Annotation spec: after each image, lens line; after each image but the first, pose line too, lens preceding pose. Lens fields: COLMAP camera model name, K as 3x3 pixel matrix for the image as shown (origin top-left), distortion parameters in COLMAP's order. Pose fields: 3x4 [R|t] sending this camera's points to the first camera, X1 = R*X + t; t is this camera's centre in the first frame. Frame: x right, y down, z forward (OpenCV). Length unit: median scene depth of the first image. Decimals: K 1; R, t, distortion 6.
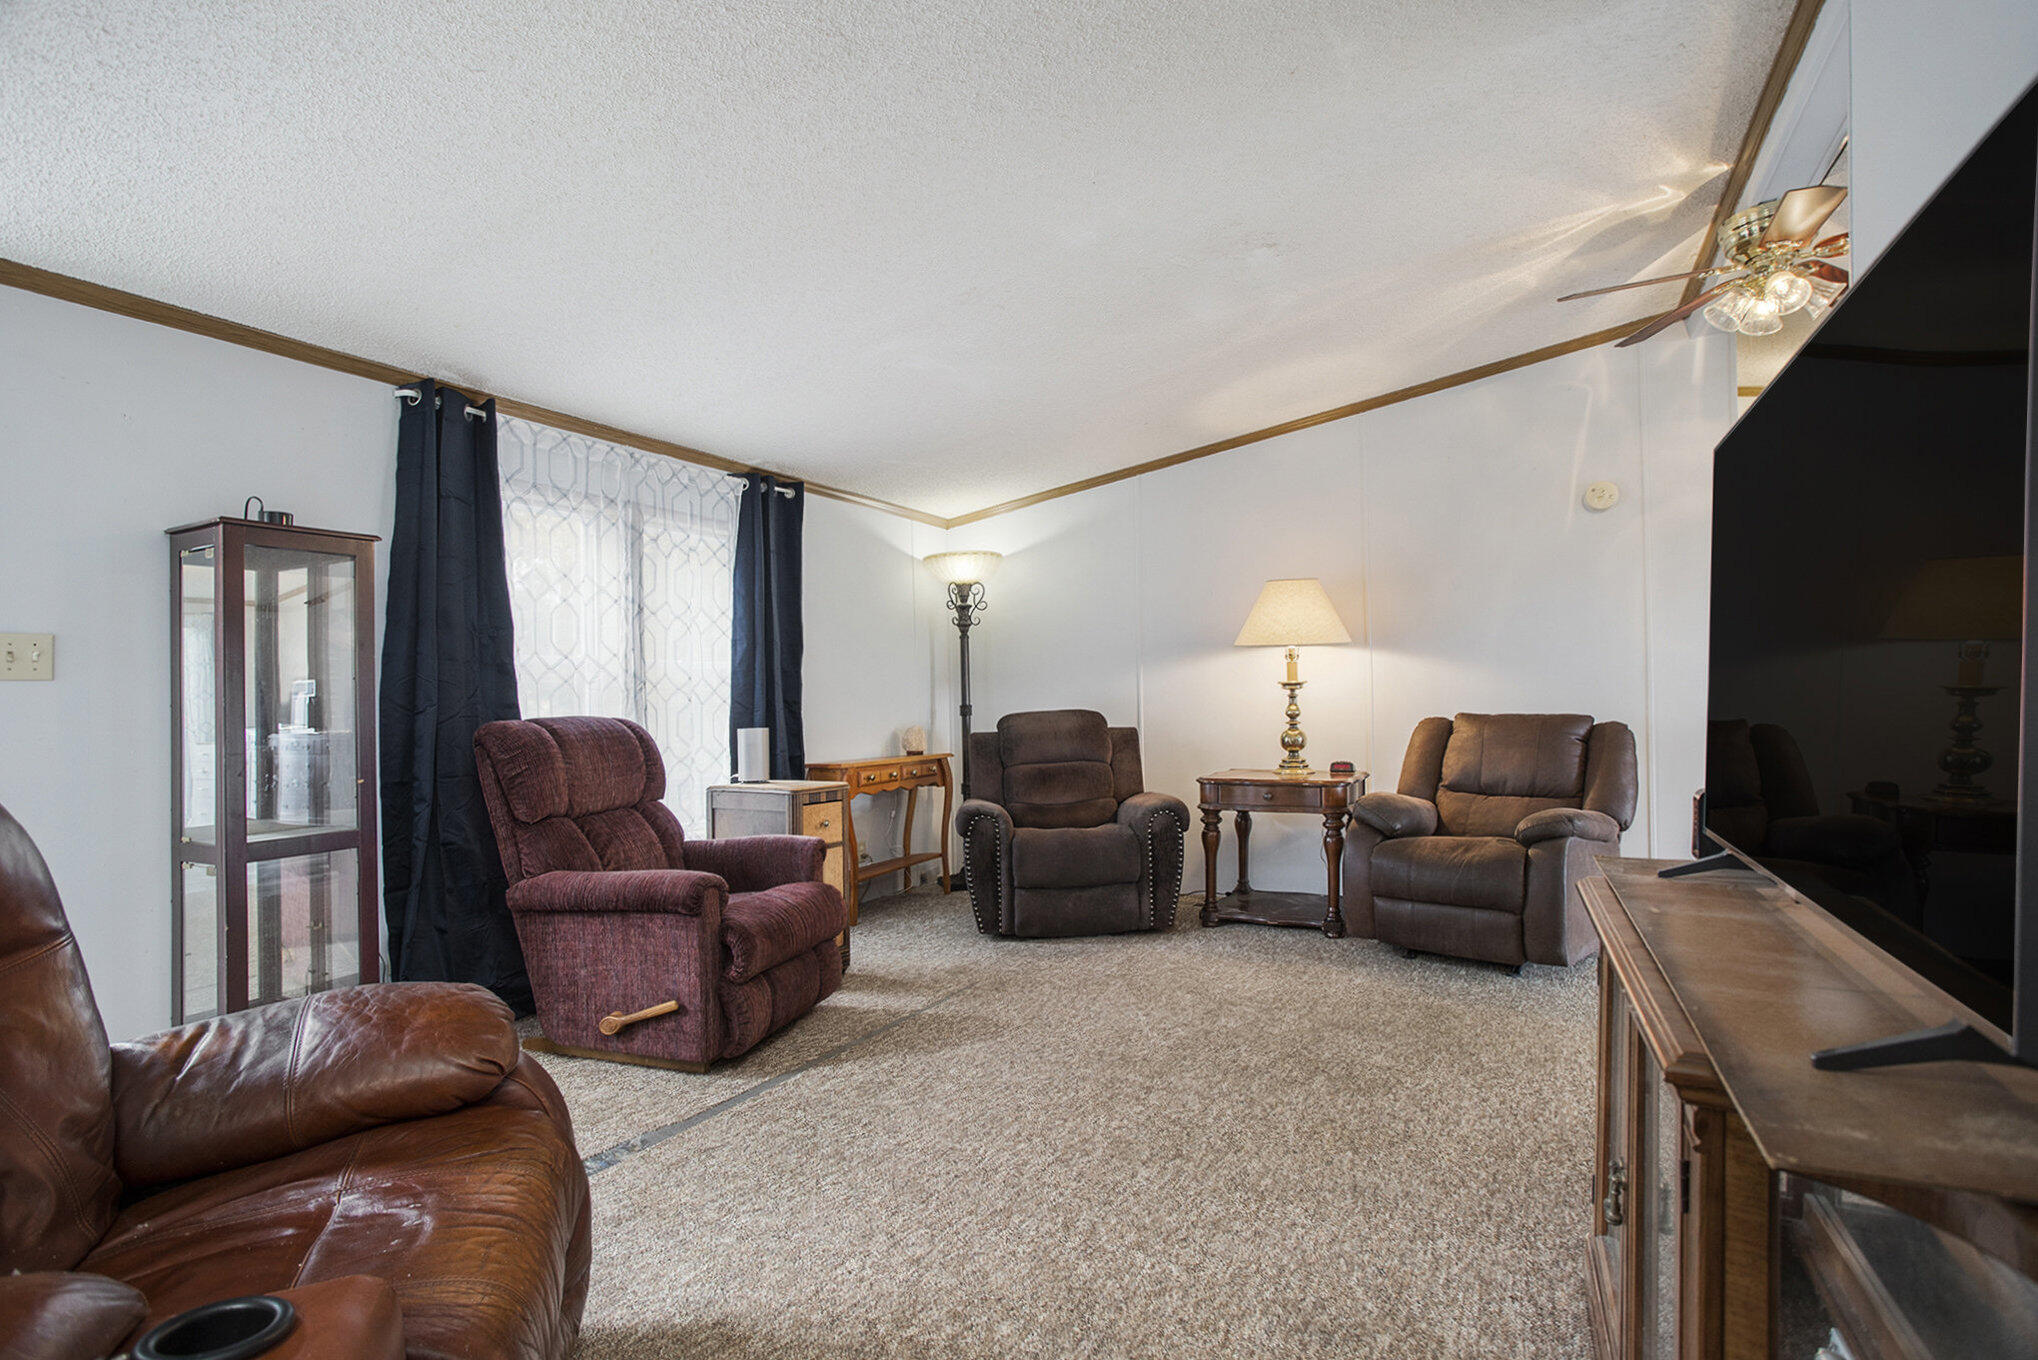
lens RADIAL K [[1000.5, 0, 1024.2], [0, 1000.5, 690.0], [0, 0, 1]] dist [-0.037747, 0.002197]
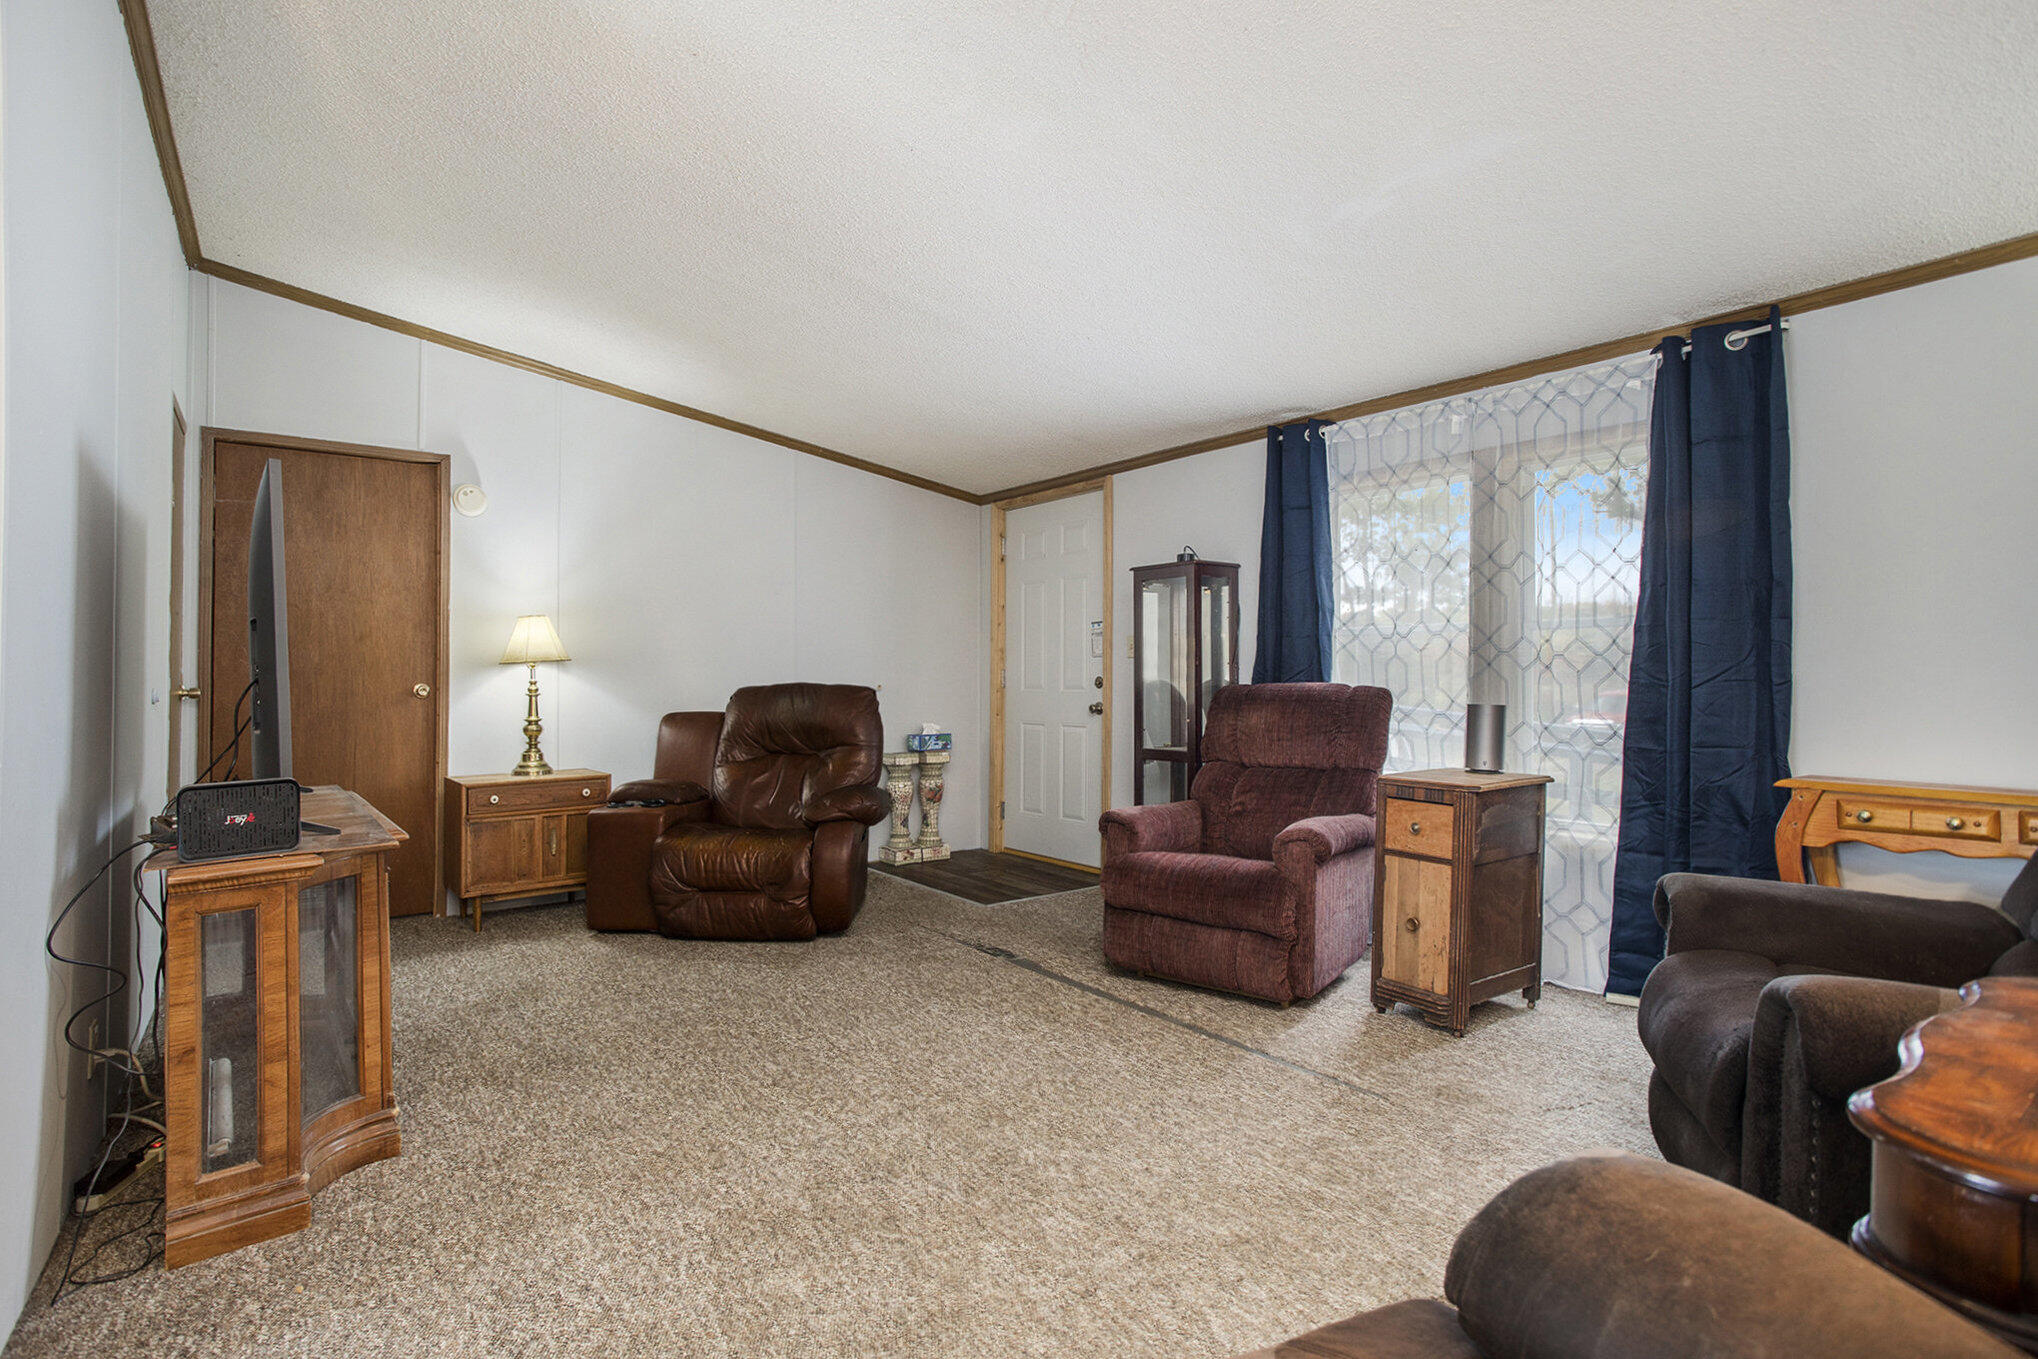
lens RADIAL K [[1000.5, 0, 1028.0], [0, 1000.5, 674.7], [0, 0, 1]] dist [-0.037747, 0.002197]
pose [[-0.416723, 0.013384, -0.908935, 0.707646], [0.013643, 0.999871, 0.008468, 0.003796], [0.908931, -0.008872, -0.416852, 1.171715]]
